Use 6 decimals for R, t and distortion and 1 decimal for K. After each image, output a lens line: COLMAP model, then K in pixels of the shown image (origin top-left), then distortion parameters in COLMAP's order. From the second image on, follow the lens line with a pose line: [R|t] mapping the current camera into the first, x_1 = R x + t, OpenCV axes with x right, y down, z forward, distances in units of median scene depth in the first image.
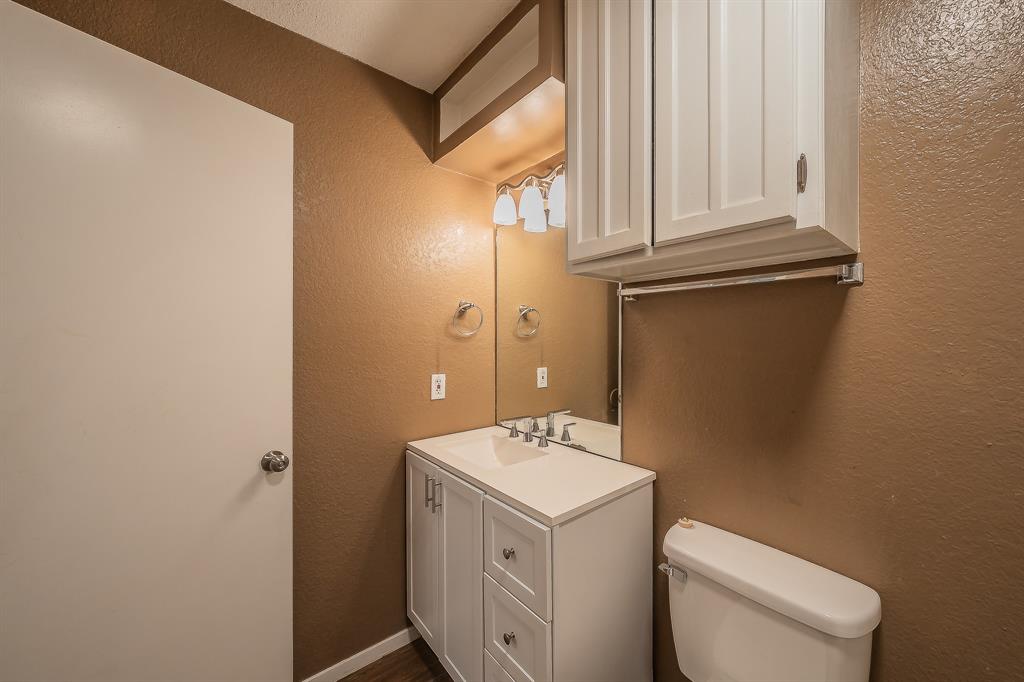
lens RADIAL K [[364.8, 0, 512.0], [0, 364.8, 341.0], [0, 0, 1]] dist [-0.000635, -0.000061]
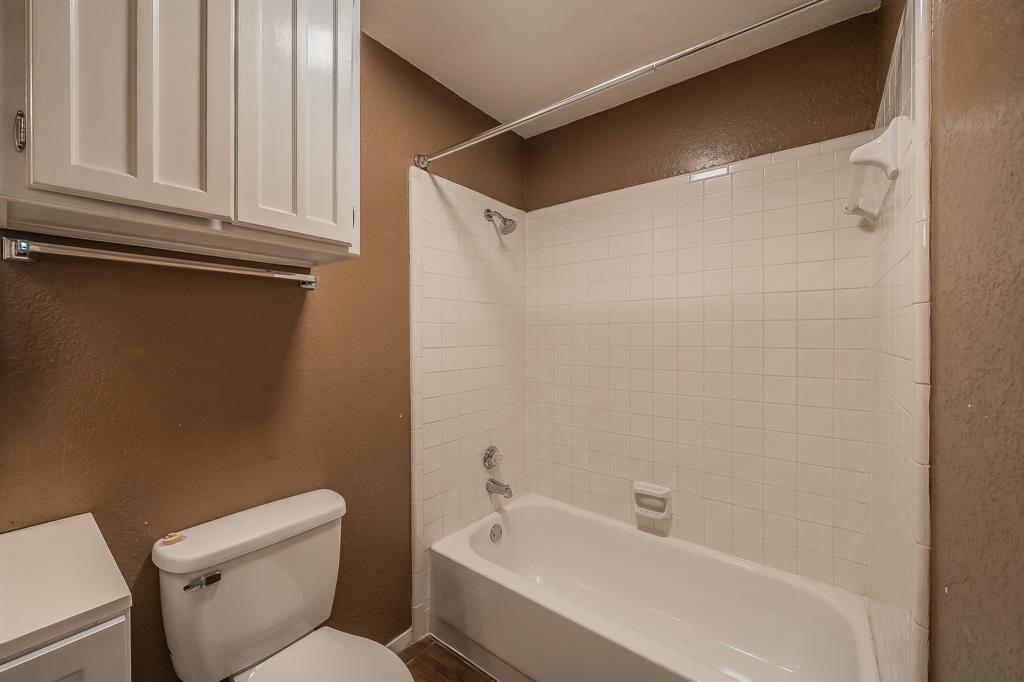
lens RADIAL K [[403.1, 0, 491.8], [0, 403.1, 334.7], [0, 0, 1]] dist [-0.001345, -0.000109]
pose [[-0.176956, -0.003223, 0.984214, -0.737177], [0.006081, 0.999972, 0.004368, 0.024021], [-0.984200, 0.006758, -0.176931, 0.536068]]
